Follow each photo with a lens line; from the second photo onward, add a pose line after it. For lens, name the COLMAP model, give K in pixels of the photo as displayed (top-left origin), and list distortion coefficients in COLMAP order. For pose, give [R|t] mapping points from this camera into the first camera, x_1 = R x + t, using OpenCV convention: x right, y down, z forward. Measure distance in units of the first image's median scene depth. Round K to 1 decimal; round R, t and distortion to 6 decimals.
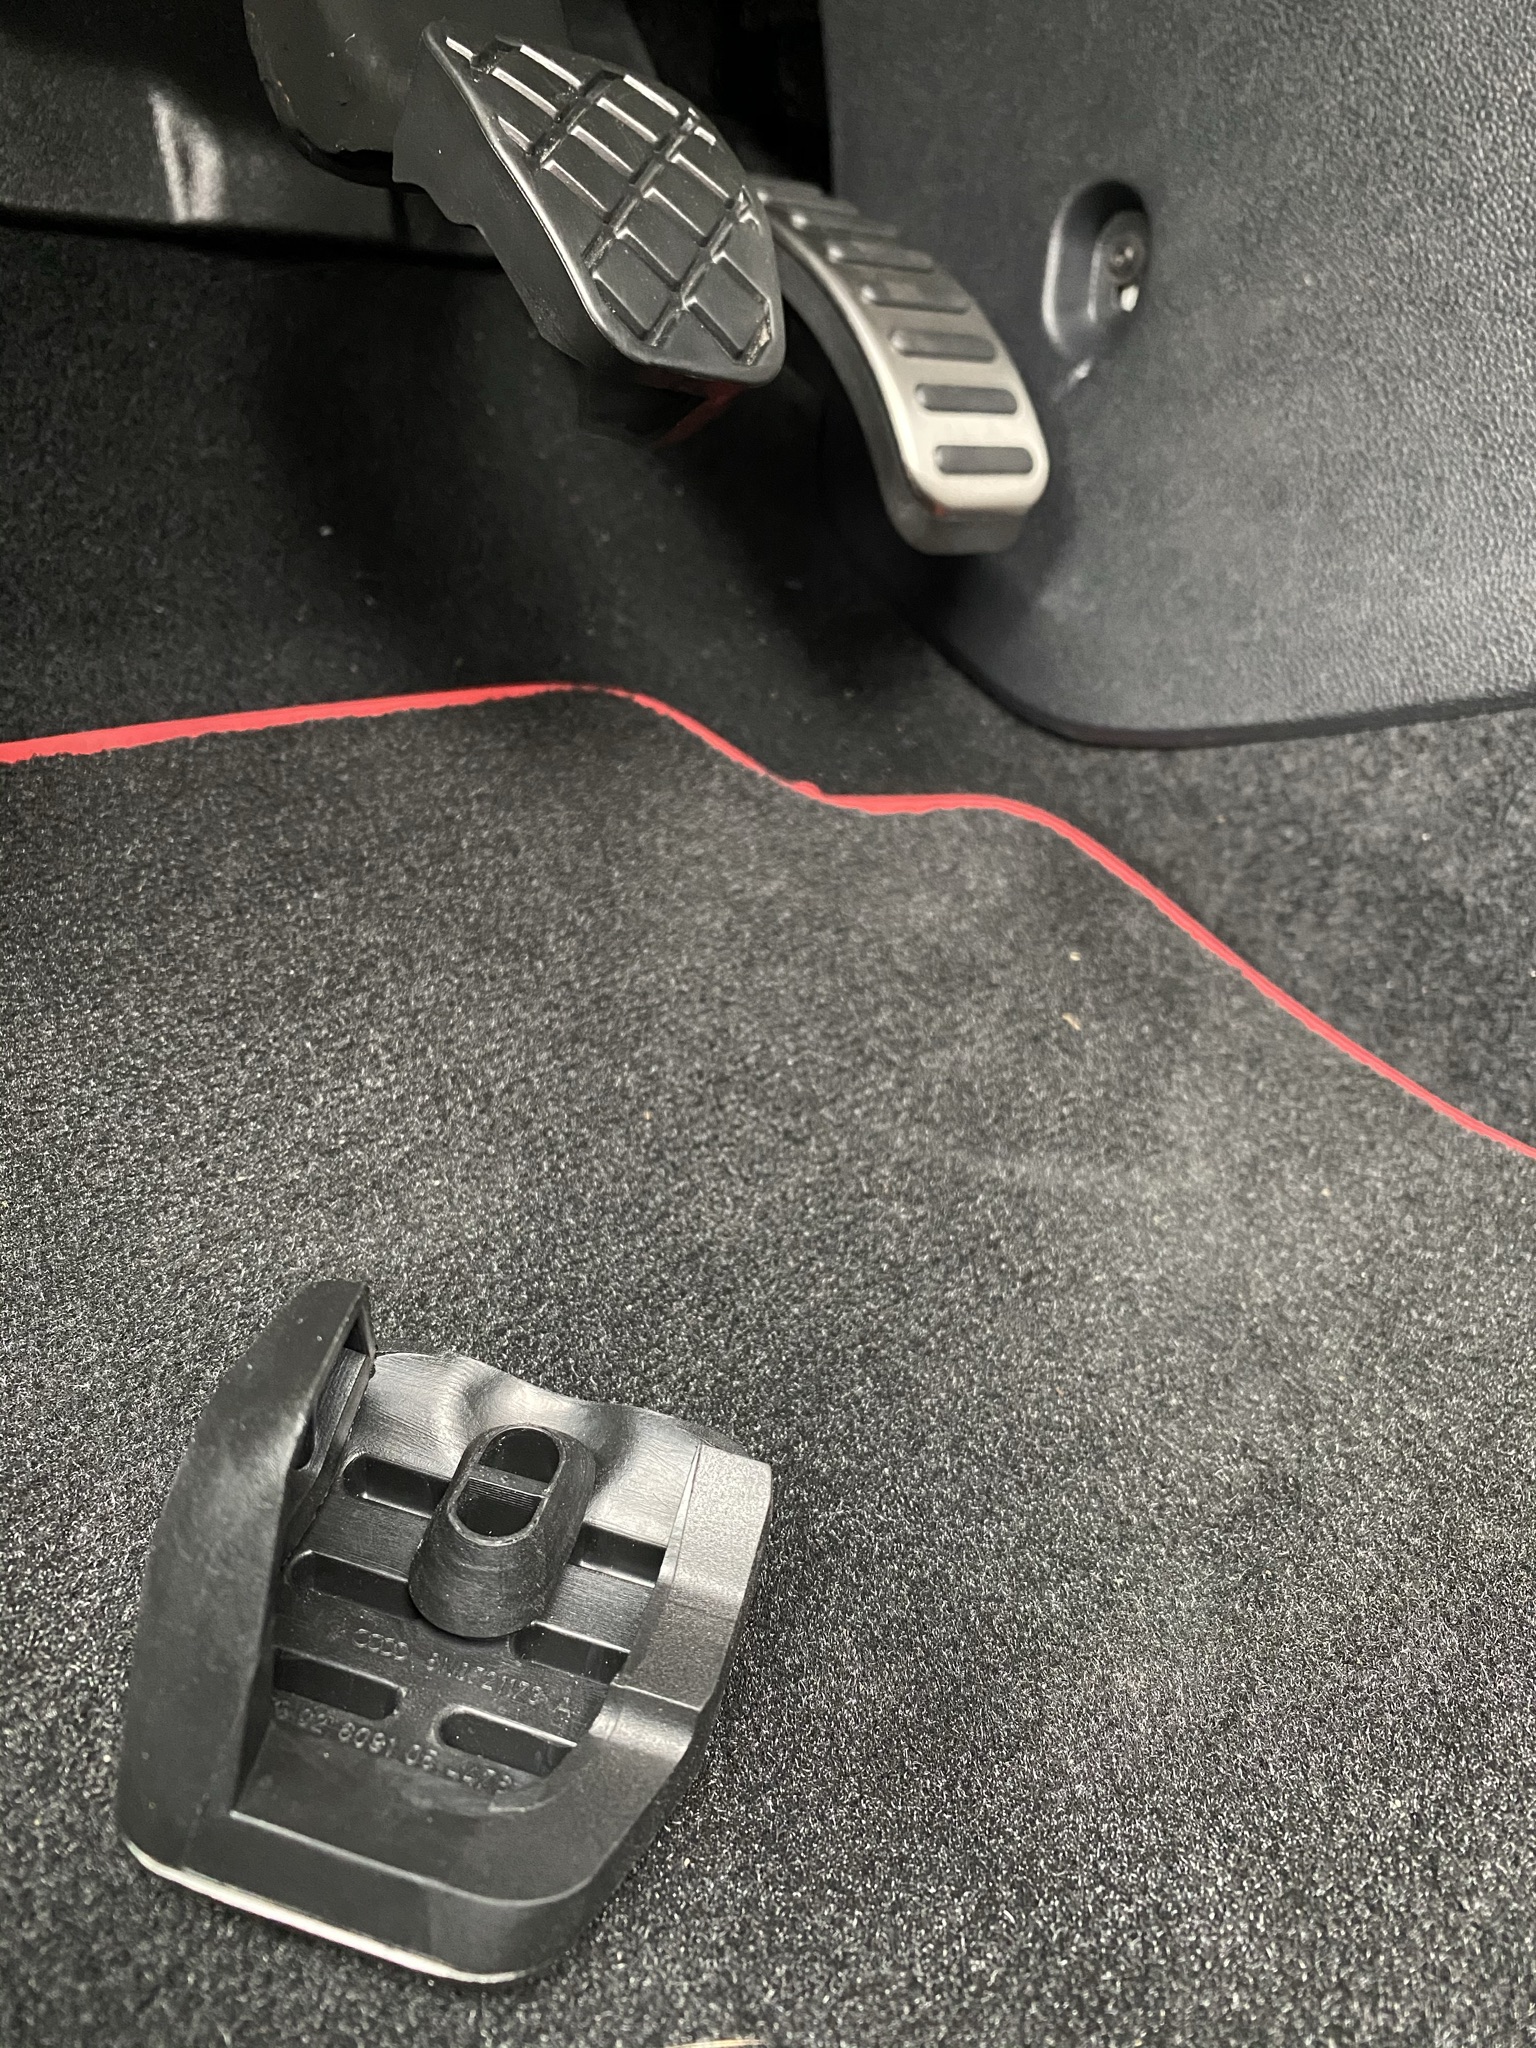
lens RADIAL K [[1596.2, 0, 768.0], [0, 1596.2, 1024.0], [0, 0, 1]] dist [-0.009214, -0.002490]
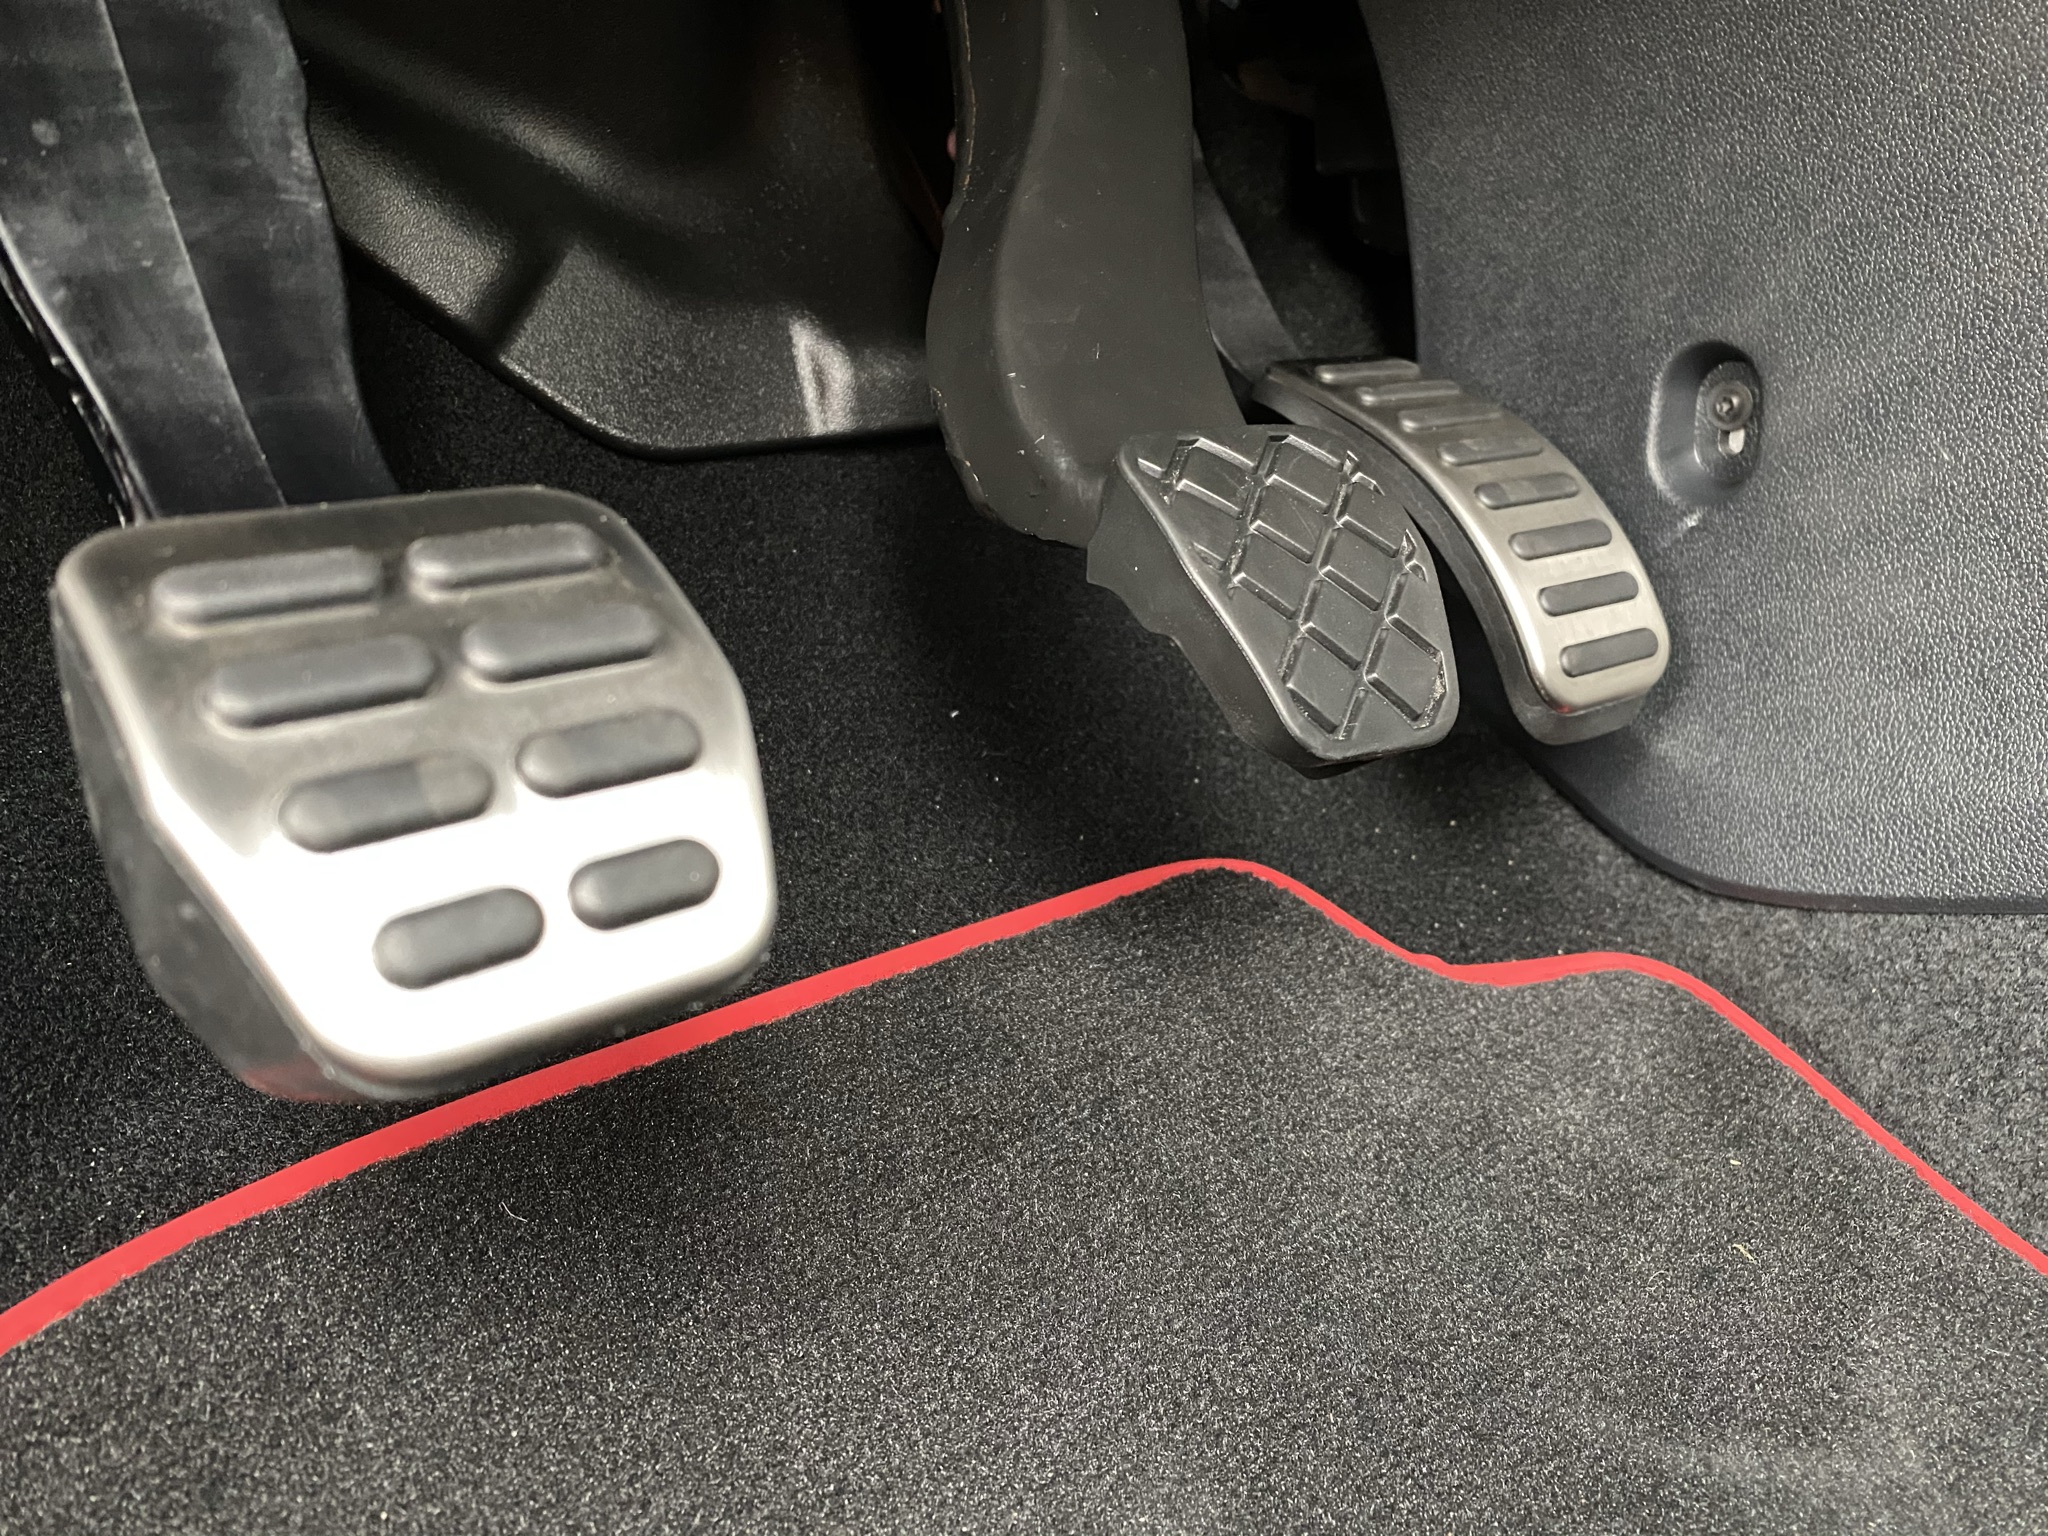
lens RADIAL K [[1572.1, 0, 1024.0], [0, 1572.1, 768.0], [0, 0, 1]] dist [-0.007011, -0.001746]
pose [[0.987400, -0.032867, -0.154795, -0.074260], [0.022061, 0.997231, -0.071016, -0.208993], [0.156700, 0.066706, 0.985391, -0.026981]]
